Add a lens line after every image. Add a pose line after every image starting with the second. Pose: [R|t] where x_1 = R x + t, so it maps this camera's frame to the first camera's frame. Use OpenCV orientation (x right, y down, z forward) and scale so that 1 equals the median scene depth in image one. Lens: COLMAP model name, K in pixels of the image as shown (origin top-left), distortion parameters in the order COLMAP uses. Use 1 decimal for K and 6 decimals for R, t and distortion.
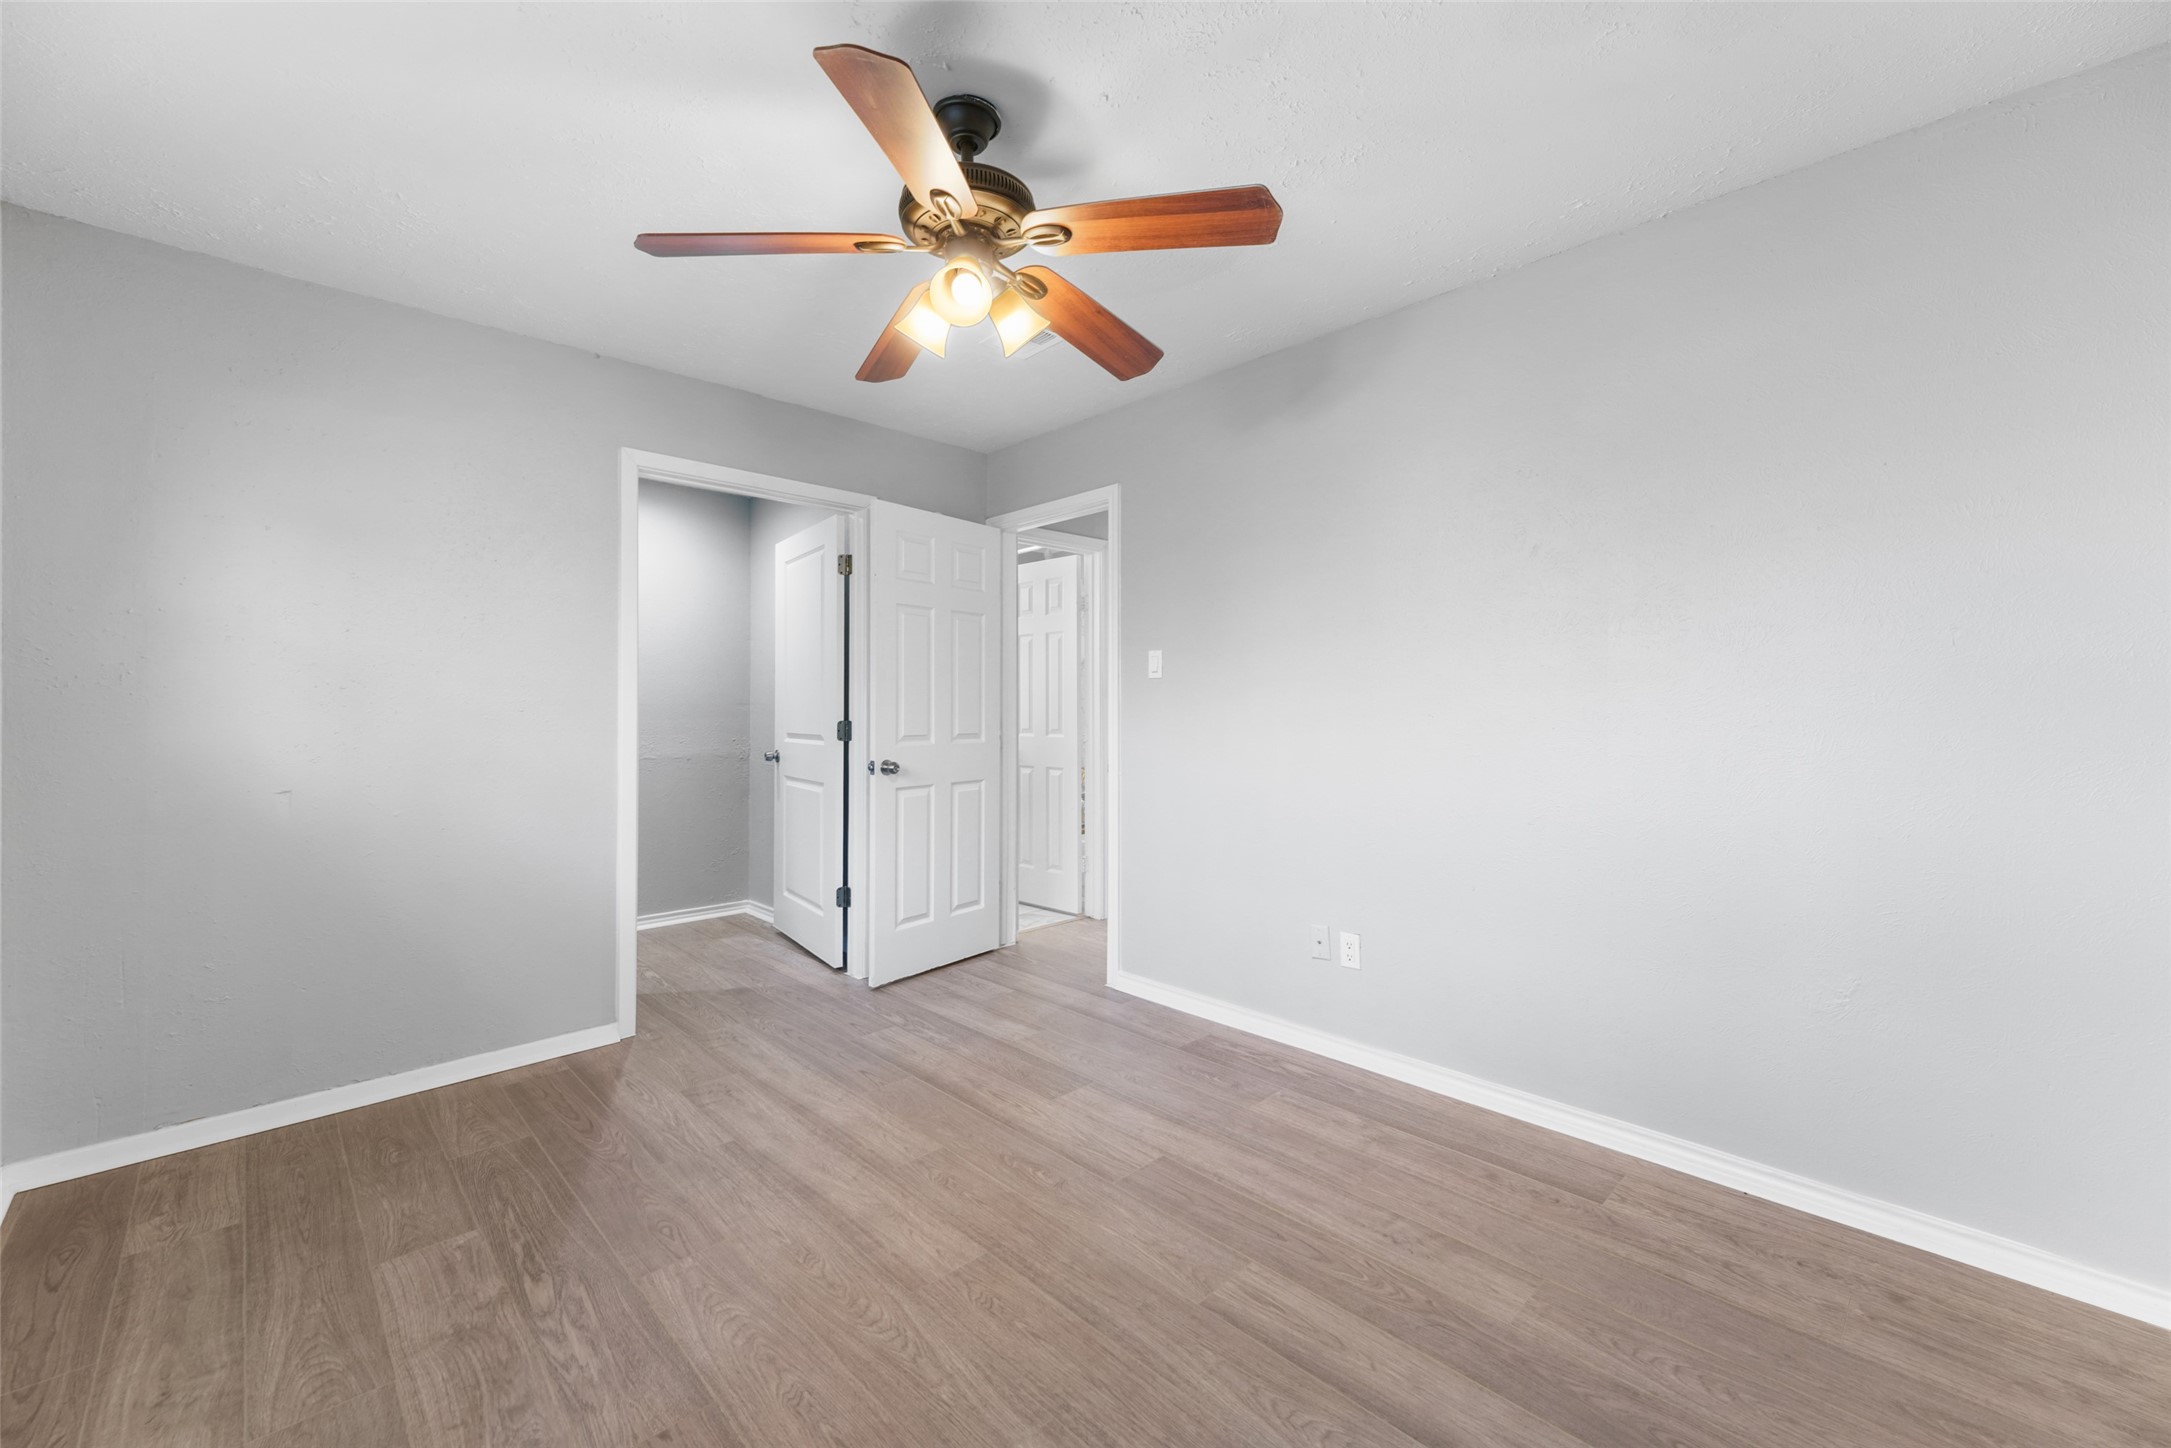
lens RADIAL K [[869.1, 0, 1065.7], [0, 869.1, 717.2], [0, 0, 1]] dist [0.011124, -0.002016]
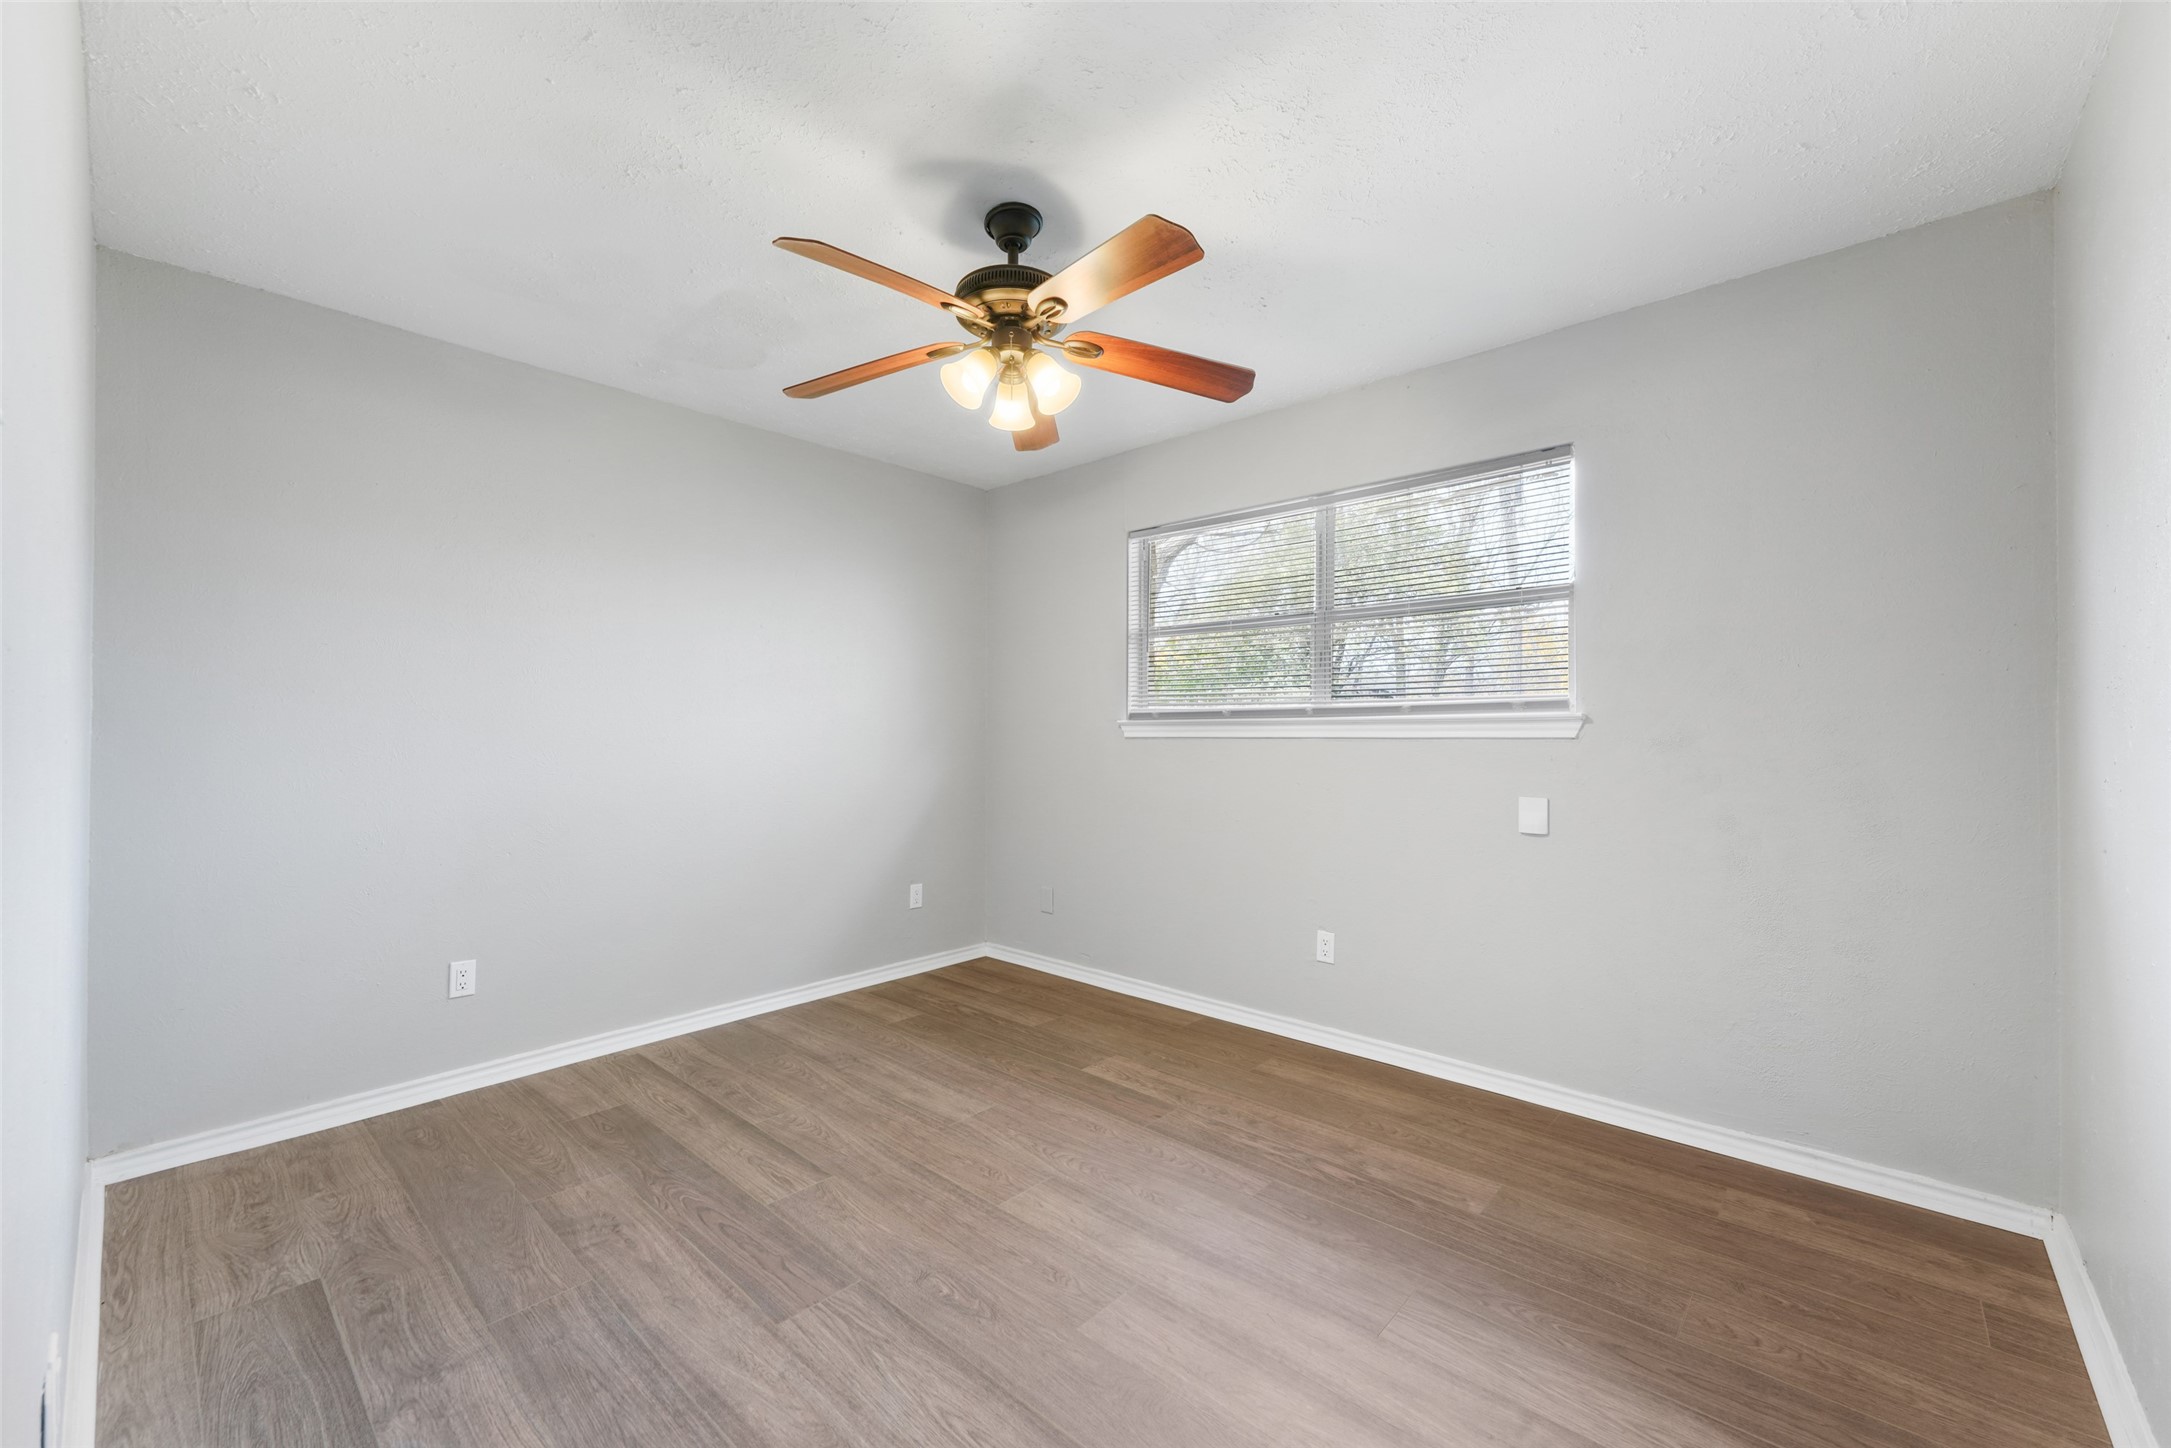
lens RADIAL K [[869.1, 0, 1065.7], [0, 869.1, 717.2], [0, 0, 1]] dist [0.011124, -0.002016]
pose [[-0.997903, 0.001092, -0.064716, -0.100478], [0.001903, 0.999921, -0.012464, -0.008716], [0.064697, -0.012561, -0.997826, 2.041205]]
